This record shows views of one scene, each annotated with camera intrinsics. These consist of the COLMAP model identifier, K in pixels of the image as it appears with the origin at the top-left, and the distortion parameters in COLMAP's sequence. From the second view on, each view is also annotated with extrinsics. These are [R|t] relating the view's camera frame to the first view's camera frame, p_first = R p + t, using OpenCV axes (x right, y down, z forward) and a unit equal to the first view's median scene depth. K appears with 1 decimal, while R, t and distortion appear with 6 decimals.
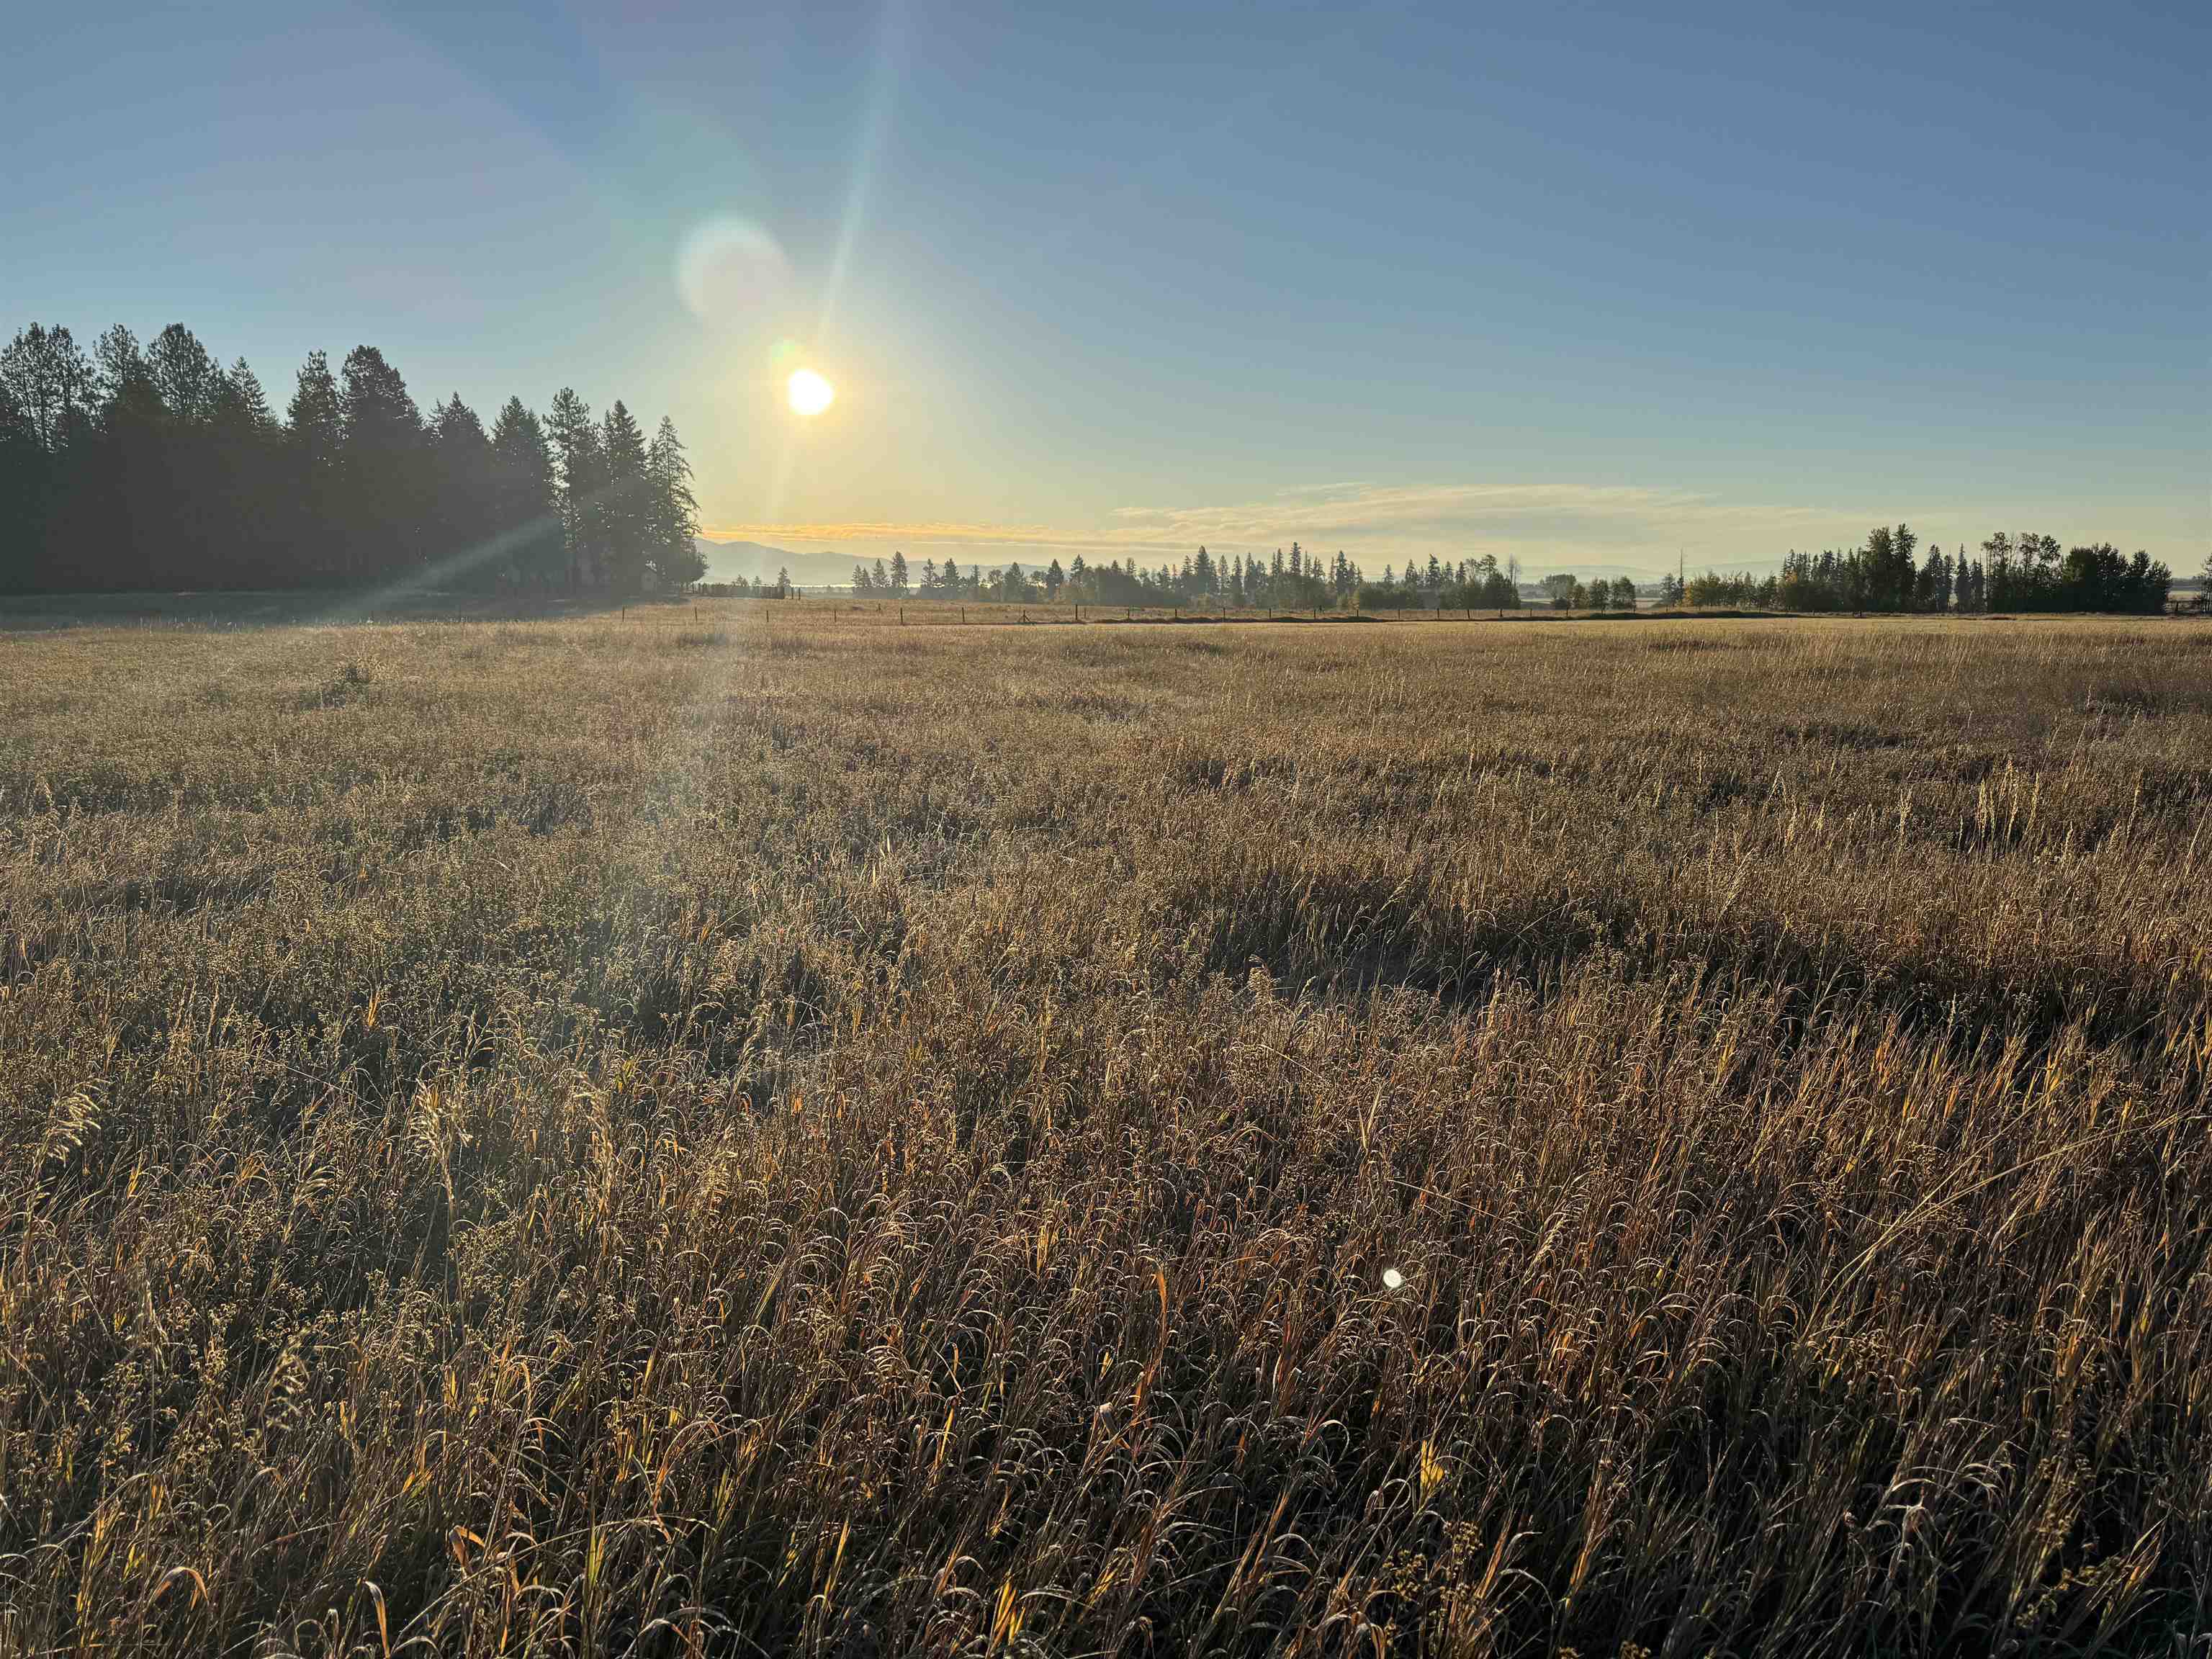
lens RADIAL K [[1520.1, 0, 1096.1], [0, 1520.1, 826.8], [0, 0, 1]] dist [0.044812, -0.073696]
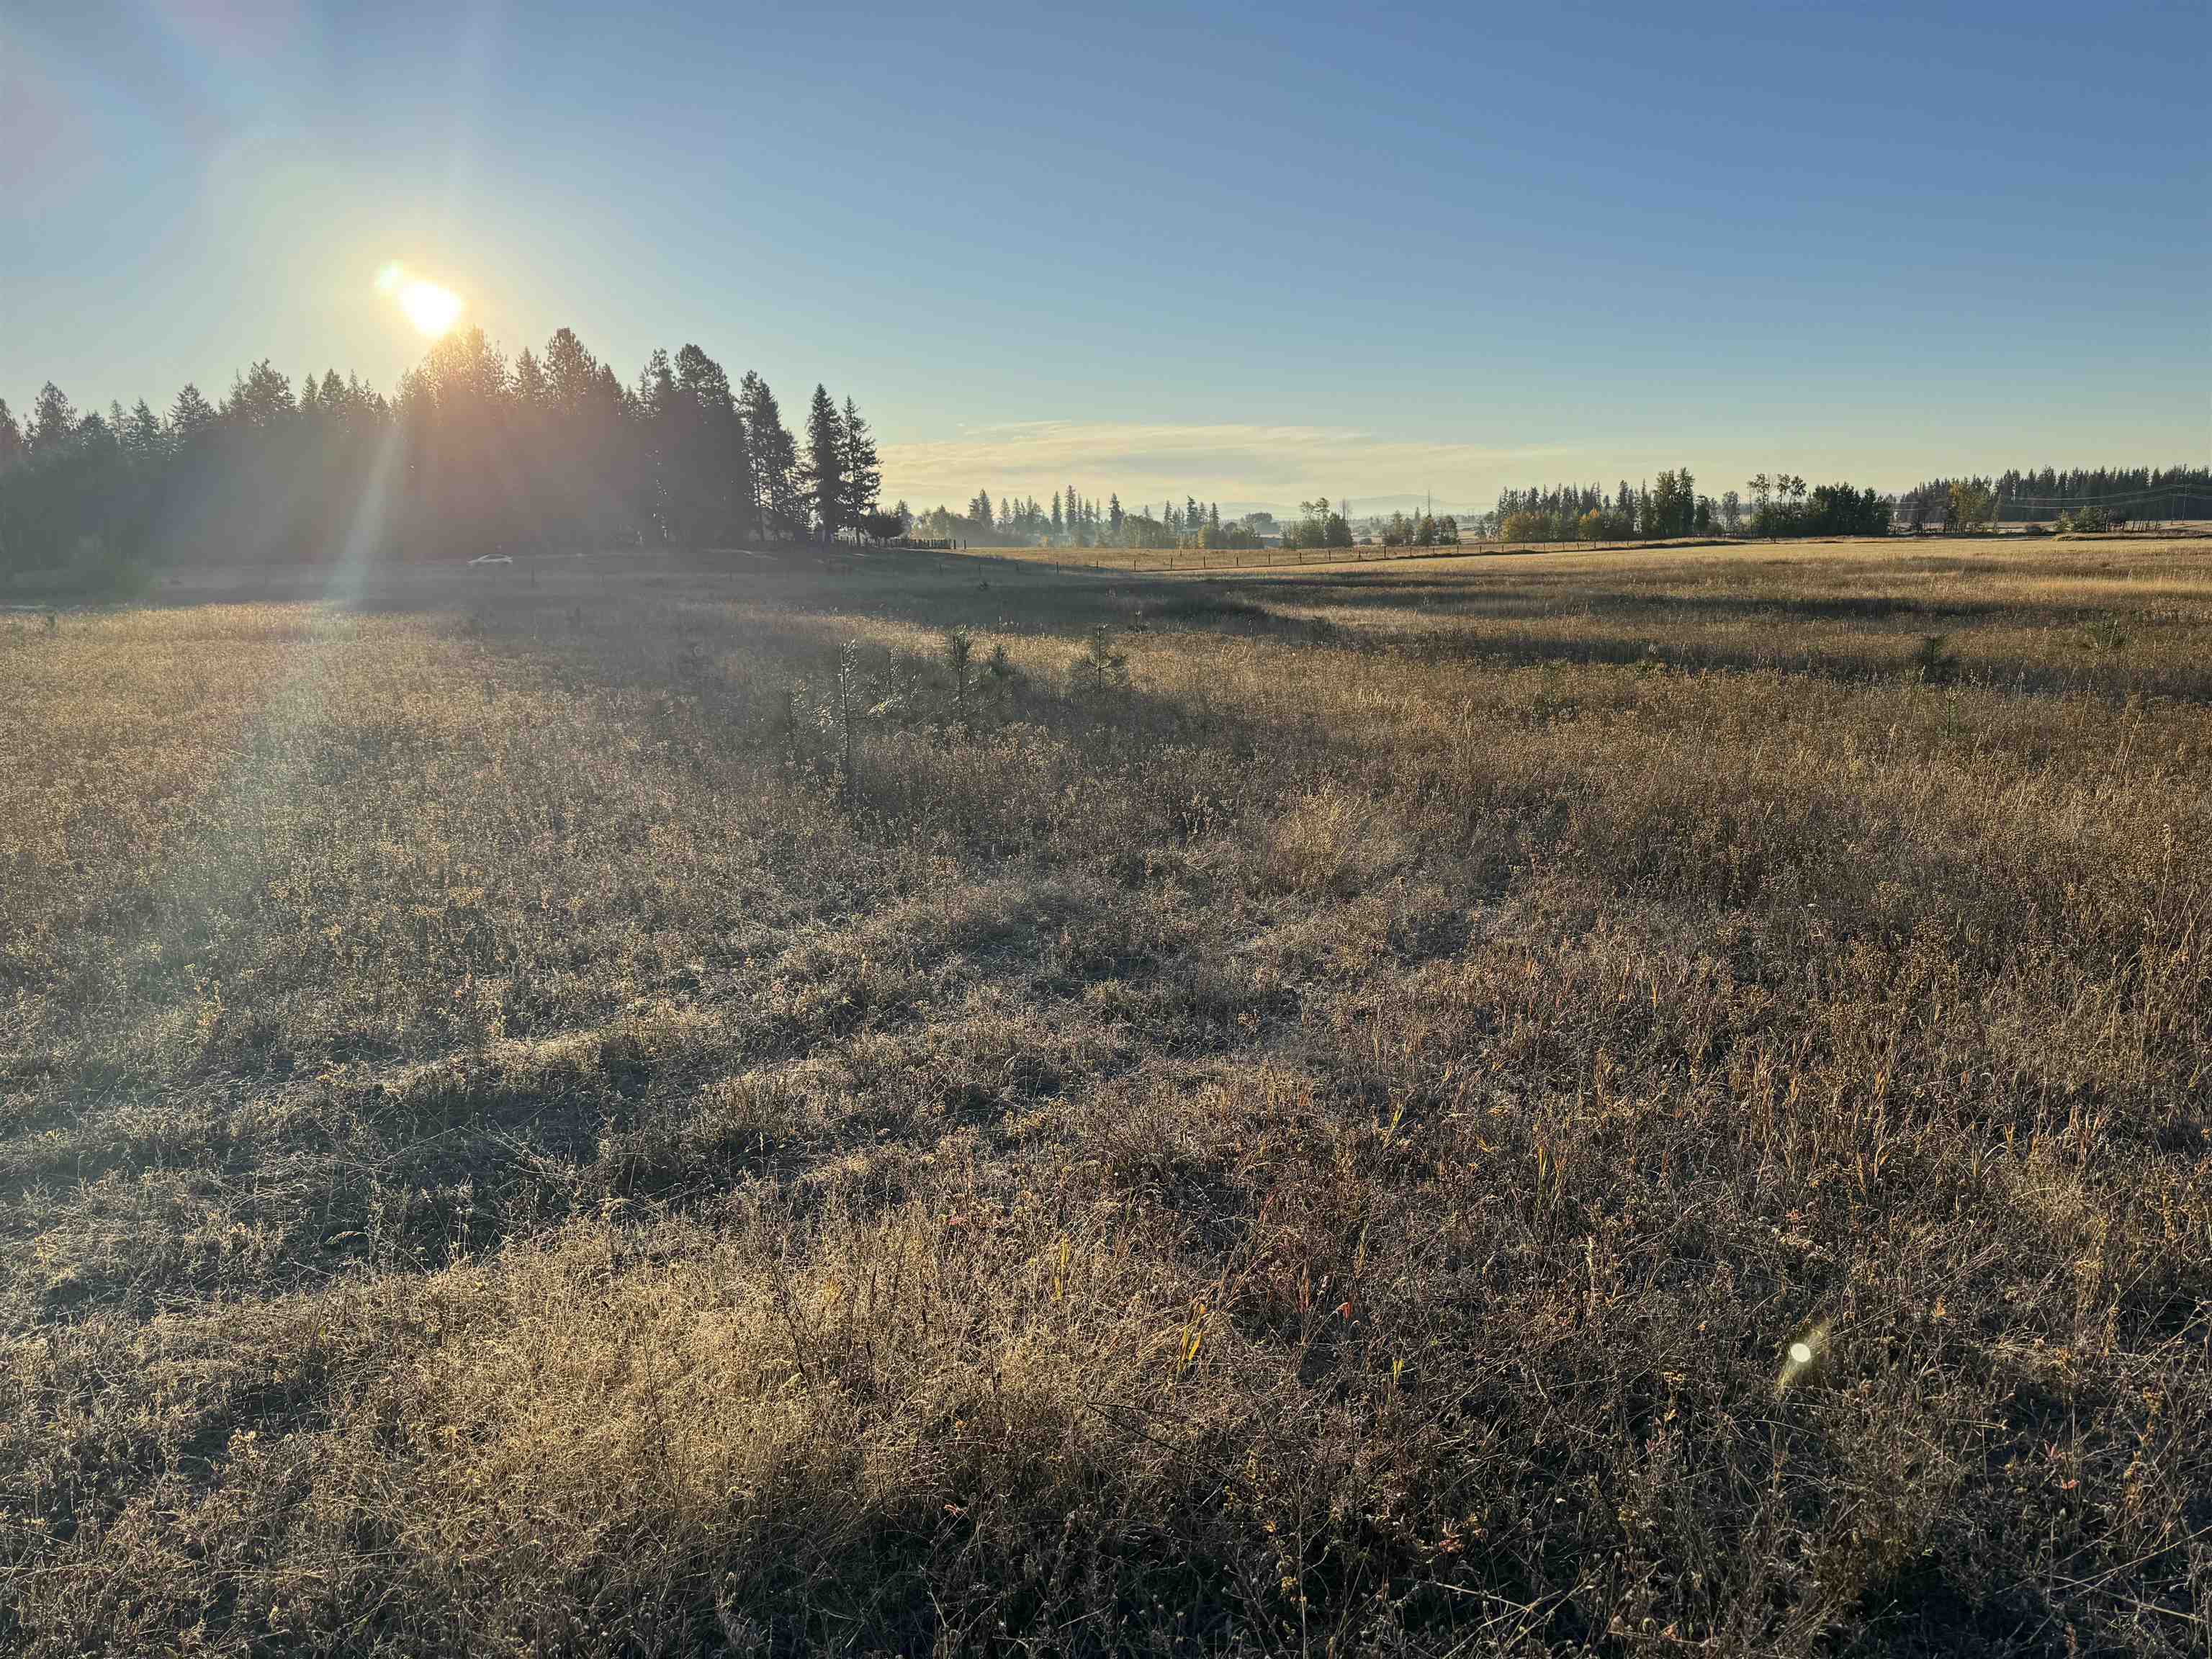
lens RADIAL K [[1520.1, 0, 1101.2], [0, 1520.1, 827.0], [0, 0, 1]] dist [0.044812, -0.073696]
pose [[0.981334, -0.052432, 0.185027, -0.188428], [0.045590, 0.998117, 0.041044, 0.020697], [-0.186830, -0.031843, 0.981876, -0.141815]]
